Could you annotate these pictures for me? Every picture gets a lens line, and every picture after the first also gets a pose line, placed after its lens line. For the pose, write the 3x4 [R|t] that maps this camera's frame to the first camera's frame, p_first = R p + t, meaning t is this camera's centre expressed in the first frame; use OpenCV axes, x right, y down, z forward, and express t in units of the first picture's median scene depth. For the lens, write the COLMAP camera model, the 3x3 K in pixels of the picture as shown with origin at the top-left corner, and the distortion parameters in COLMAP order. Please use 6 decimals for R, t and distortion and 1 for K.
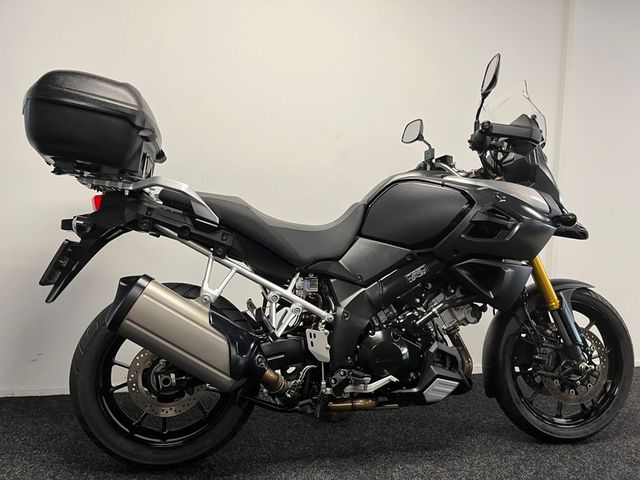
lens RADIAL K [[481.3, 0, 320.0], [0, 481.3, 240.0], [0, 0, 1]] dist [0.101222, -0.127371]
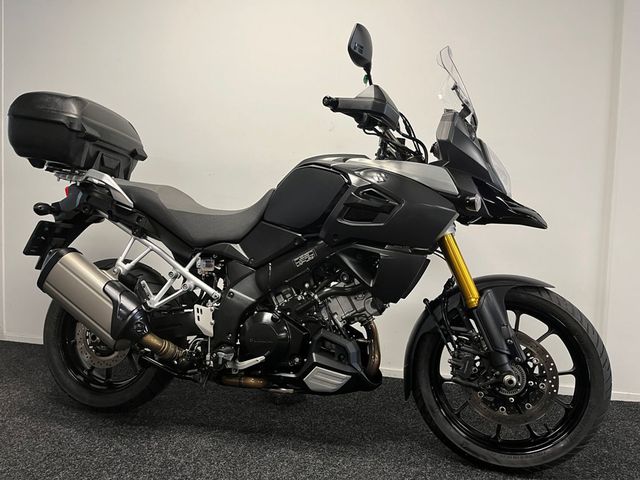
lens RADIAL K [[481.3, 0, 320.0], [0, 481.3, 240.0], [0, 0, 1]] dist [0.101222, -0.127371]
pose [[0.906157, 0.017936, -0.422562, 0.647555], [-0.024040, 0.999669, -0.009121, 0.040781], [0.422258, 0.018424, 0.906288, 0.122079]]
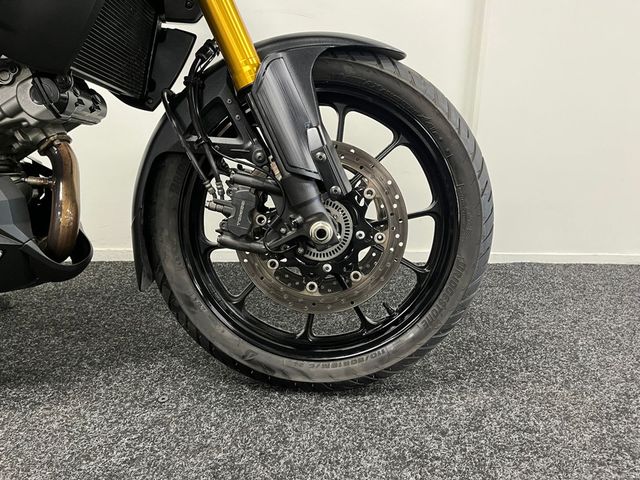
lens RADIAL K [[481.3, 0, 320.0], [0, 481.3, 240.0], [0, 0, 1]] dist [0.101222, -0.127371]
pose [[0.983641, 0.033313, -0.177030, 0.668894], [0.000650, 0.982089, 0.188417, 0.205353], [0.180136, -0.185450, 0.966002, 0.649455]]
